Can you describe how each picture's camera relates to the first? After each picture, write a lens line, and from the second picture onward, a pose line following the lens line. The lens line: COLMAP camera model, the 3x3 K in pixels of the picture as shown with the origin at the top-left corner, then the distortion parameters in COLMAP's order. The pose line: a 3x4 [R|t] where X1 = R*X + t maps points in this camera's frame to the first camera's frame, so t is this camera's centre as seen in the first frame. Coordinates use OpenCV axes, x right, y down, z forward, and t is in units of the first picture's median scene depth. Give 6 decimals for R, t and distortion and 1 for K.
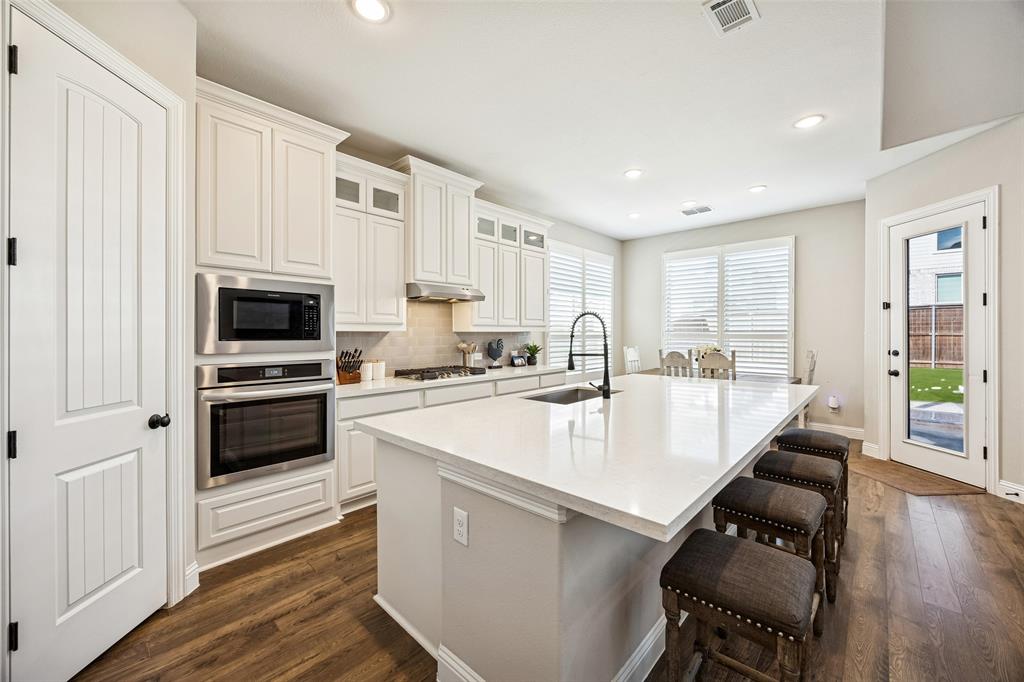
lens RADIAL K [[392.5, 0, 509.6], [0, 392.5, 332.6], [0, 0, 1]] dist [0.012921, -0.000030]
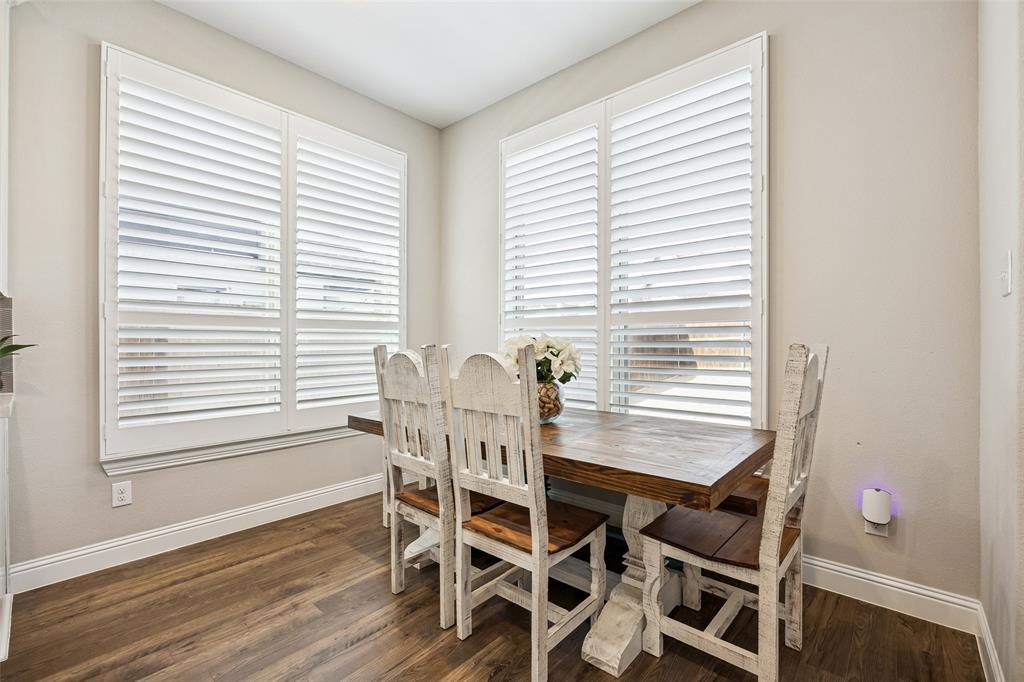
lens RADIAL K [[448.5, 0, 512.0], [0, 448.5, 341.0], [0, 0, 1]] dist [-0.002191, -0.000352]
pose [[0.999443, -0.001422, 0.033342, 0.691484], [0.001554, 0.999991, -0.003948, 0.054834], [-0.033336, 0.003997, 0.999436, 0.876777]]
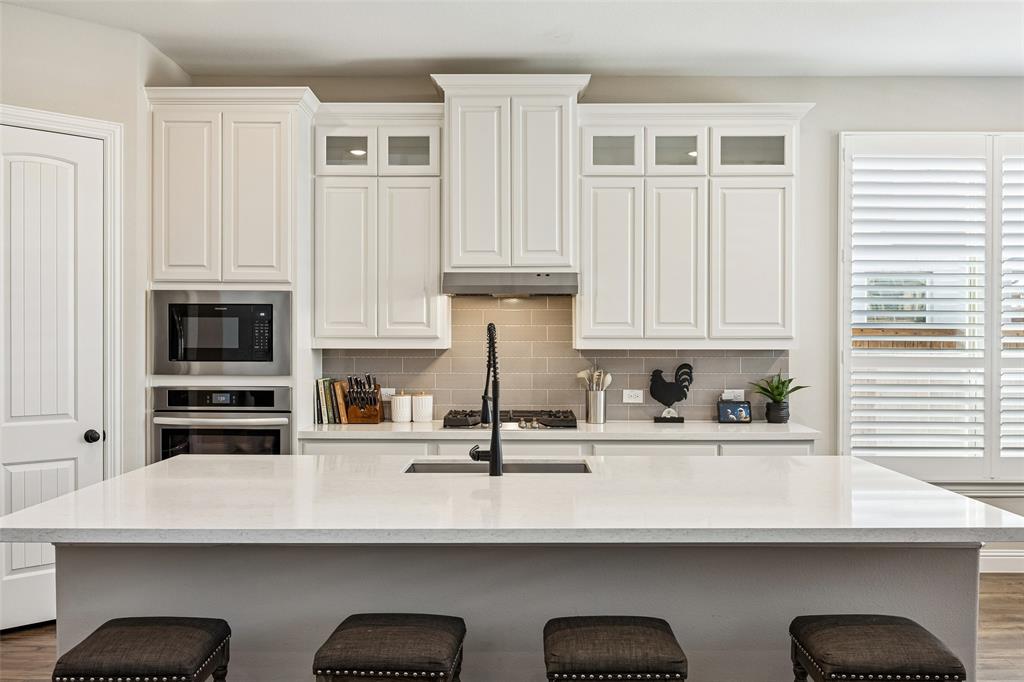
lens RADIAL K [[914.9, 0, 512.0], [0, 914.9, 341.0], [0, 0, 1]] dist [0.004094, 0.017560]
pose [[0.683679, 0.007810, -0.729741, 0.882938], [-0.001482, 0.999956, 0.009313, -0.030115], [0.729782, -0.005286, 0.683660, 0.072387]]
